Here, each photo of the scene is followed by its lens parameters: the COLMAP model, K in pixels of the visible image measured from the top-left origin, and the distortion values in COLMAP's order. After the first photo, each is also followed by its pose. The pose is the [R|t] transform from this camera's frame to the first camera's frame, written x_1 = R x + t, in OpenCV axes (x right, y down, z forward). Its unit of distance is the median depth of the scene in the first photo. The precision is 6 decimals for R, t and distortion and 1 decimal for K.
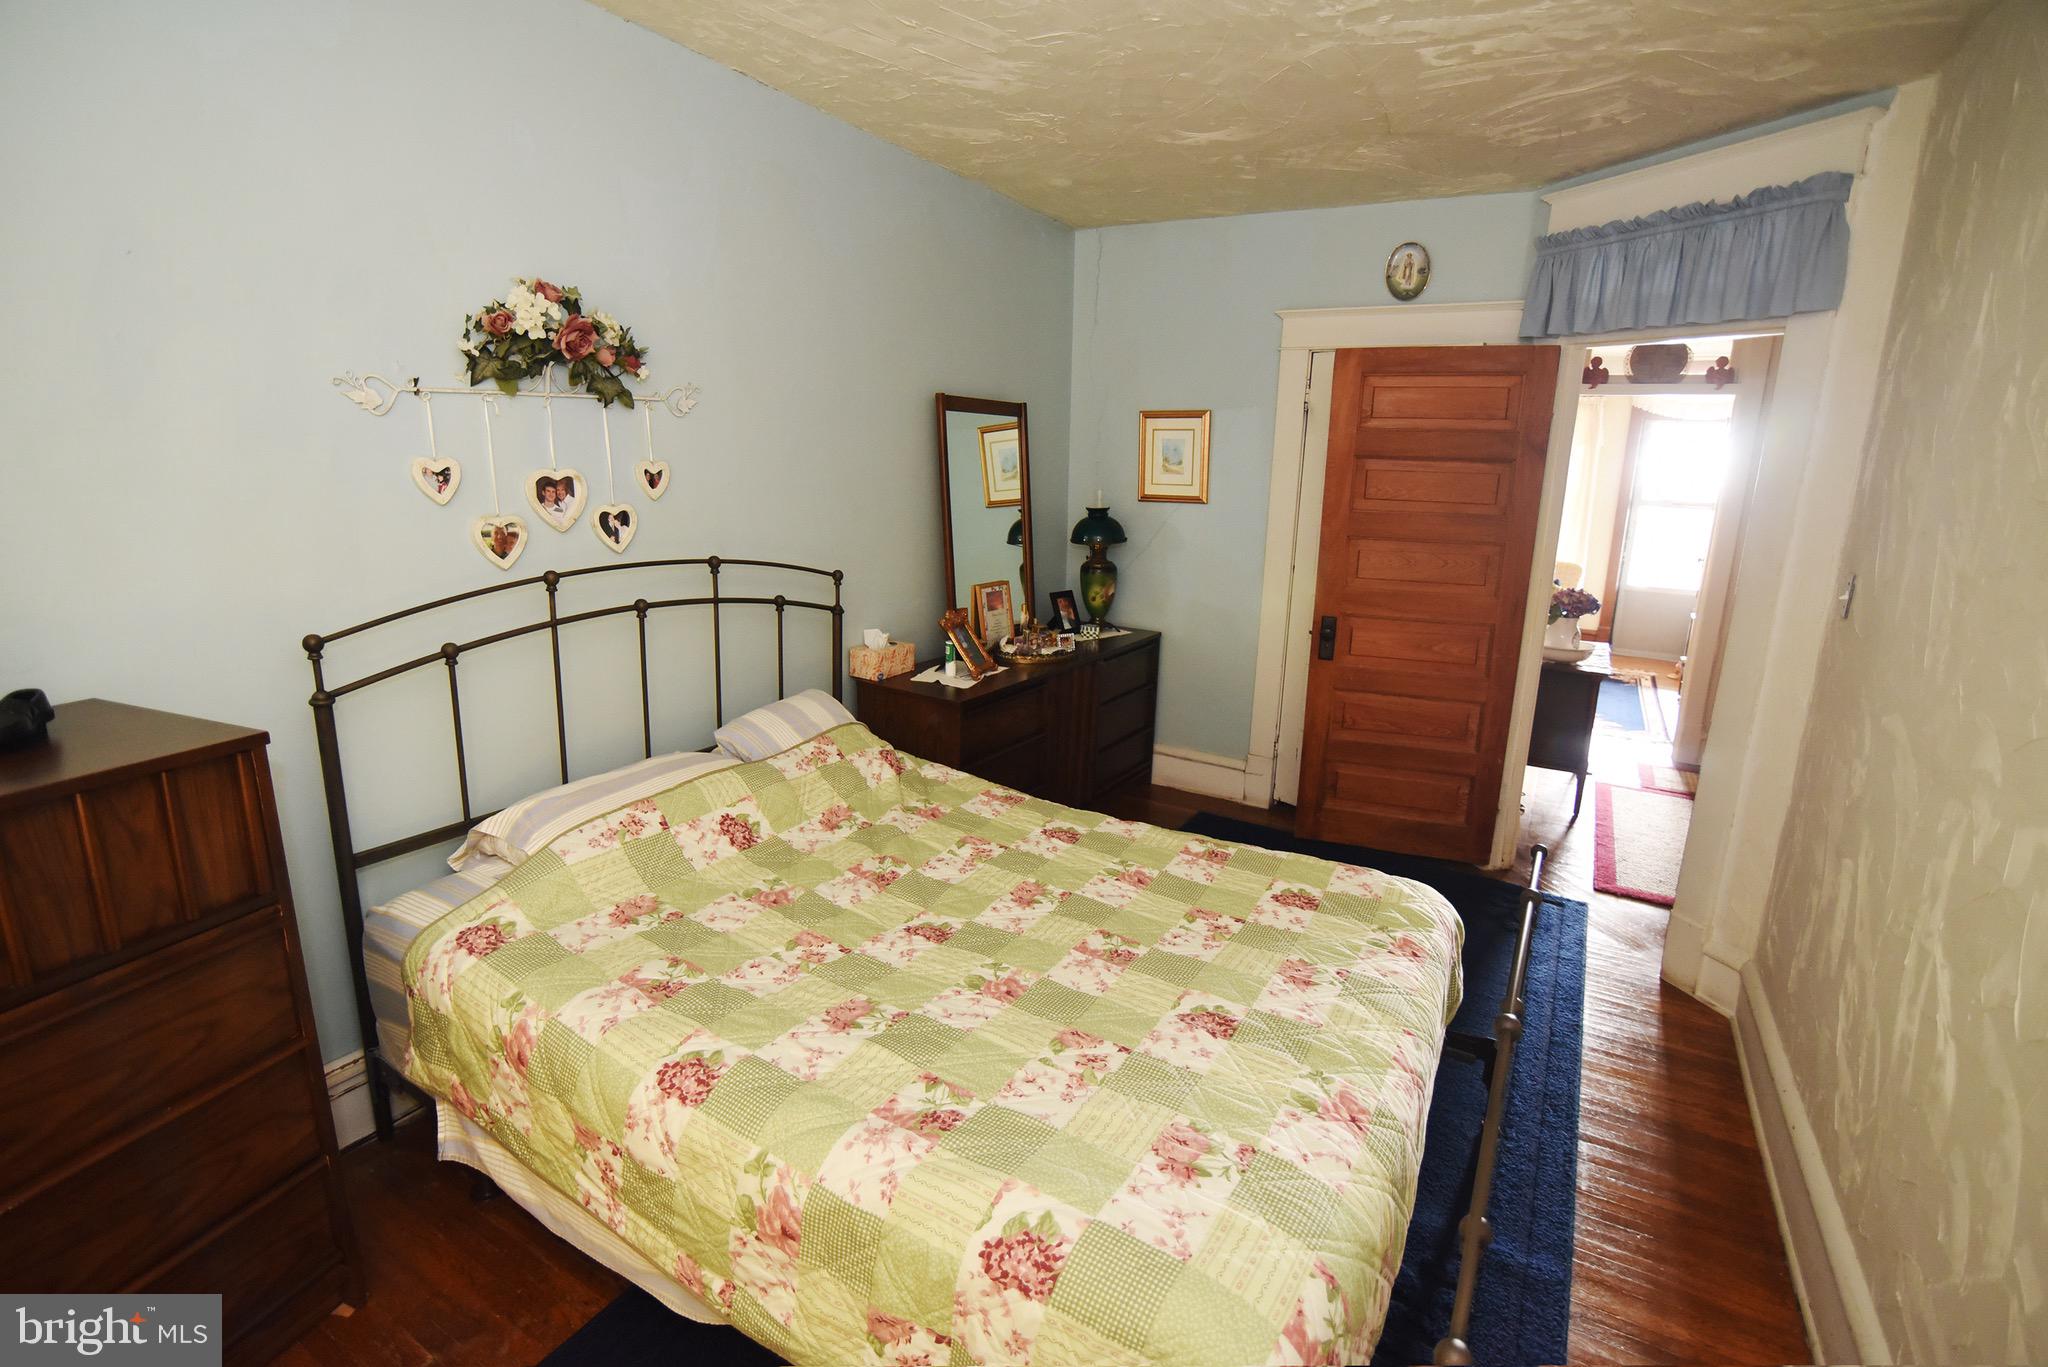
lens RADIAL K [[933.6, 0, 1008.9], [0, 933.6, 651.0], [0, 0, 1]] dist [-0.022107, 0.001557]
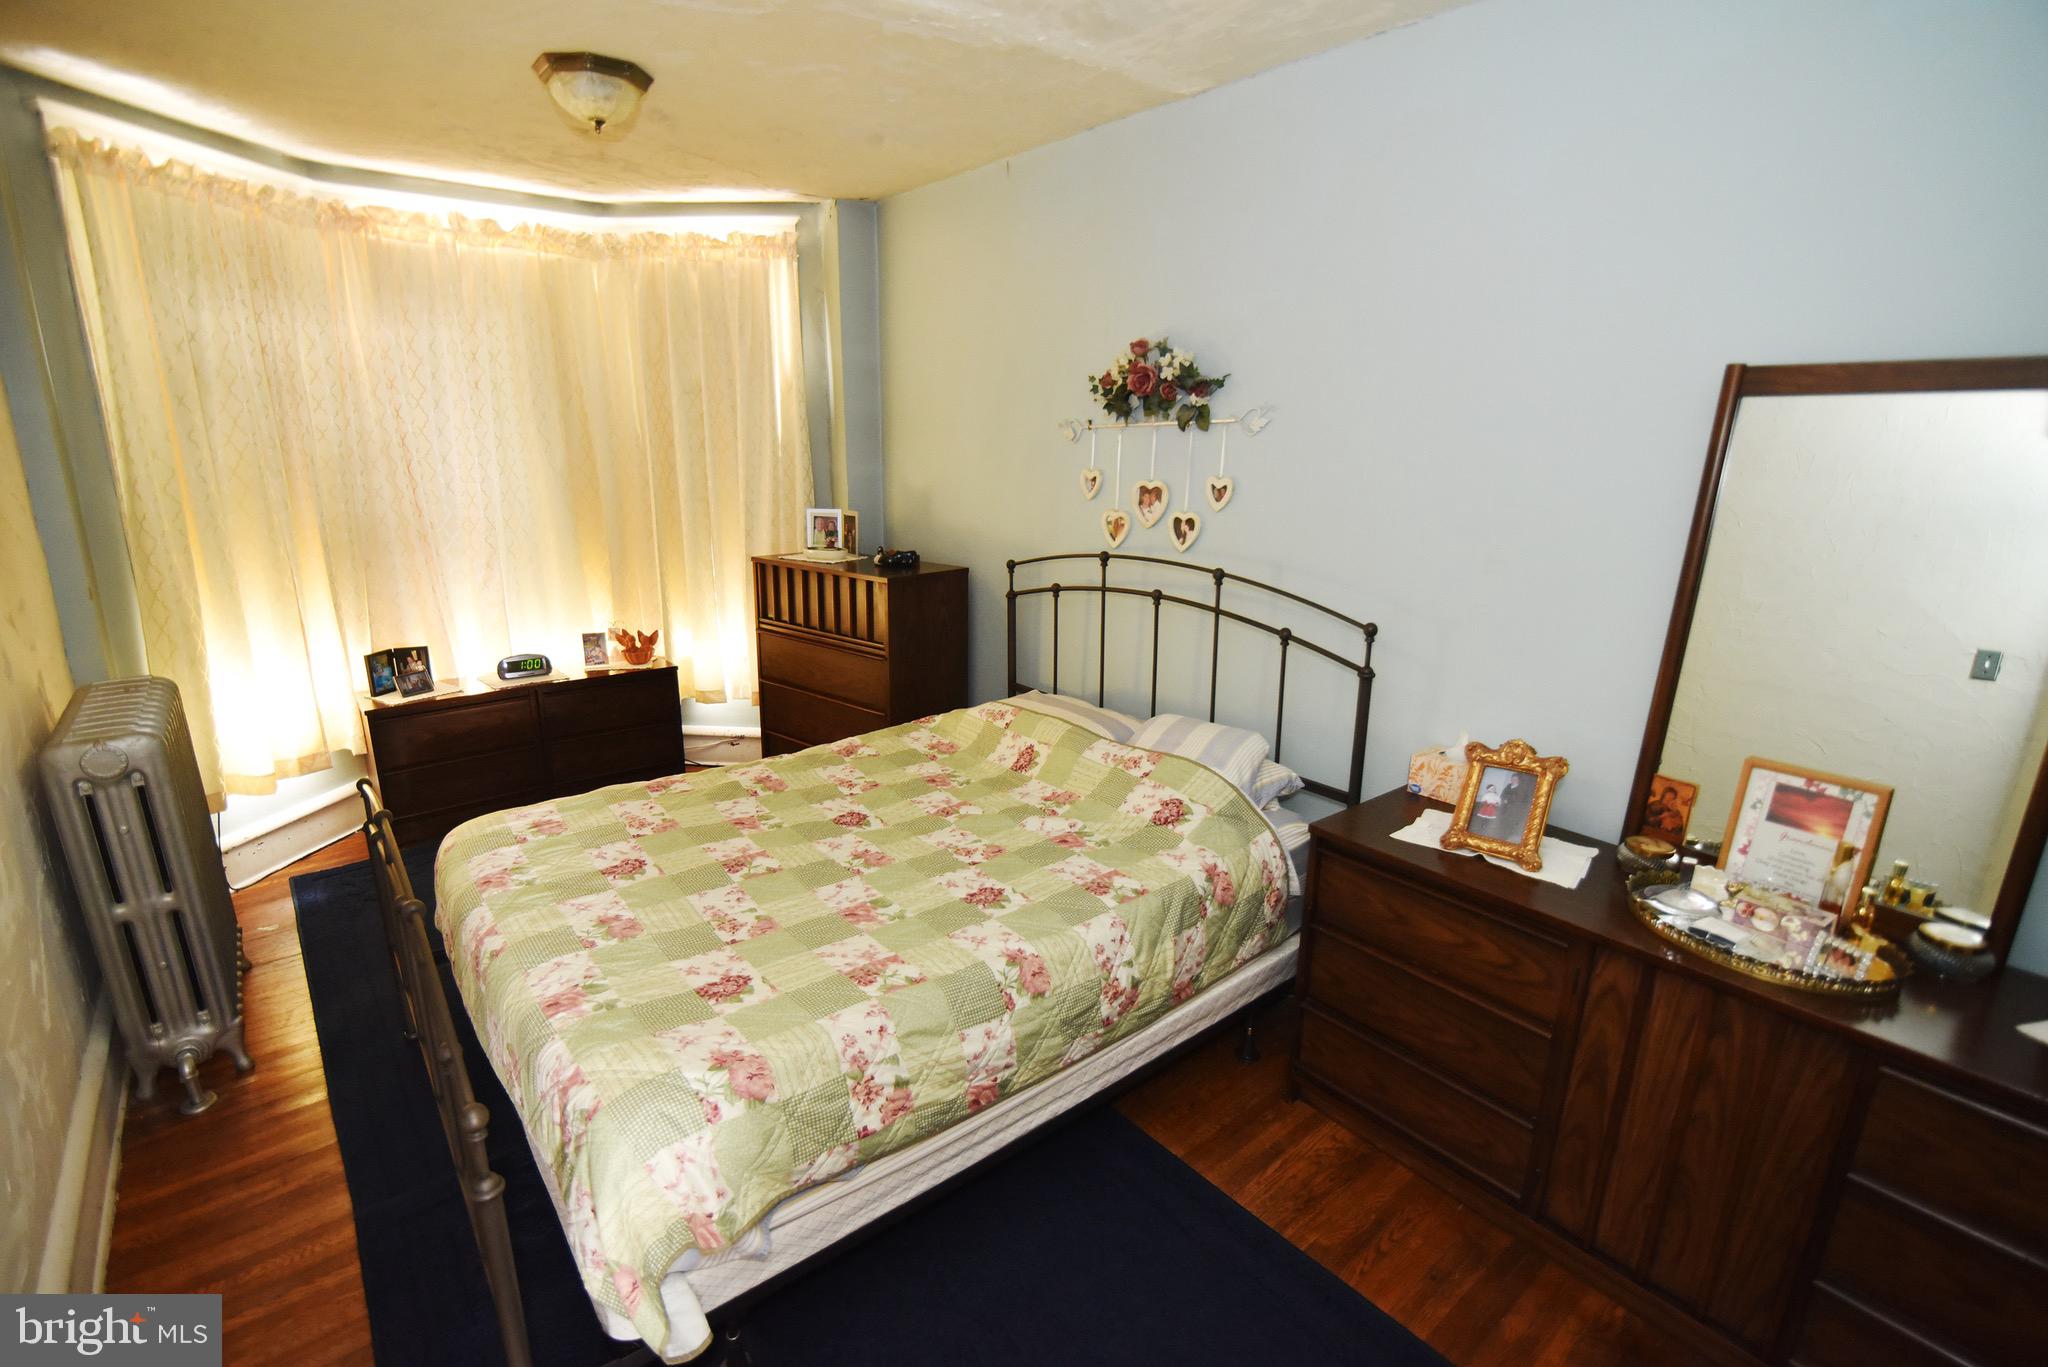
lens RADIAL K [[933.6, 0, 1020.3], [0, 933.6, 693.5], [0, 0, 1]] dist [-0.022107, 0.001557]
pose [[-0.322274, 0.211740, -0.922662, 0.840610], [-0.220996, 0.930904, 0.290823, -0.252395], [0.920489, 0.297629, -0.253213, 1.228964]]
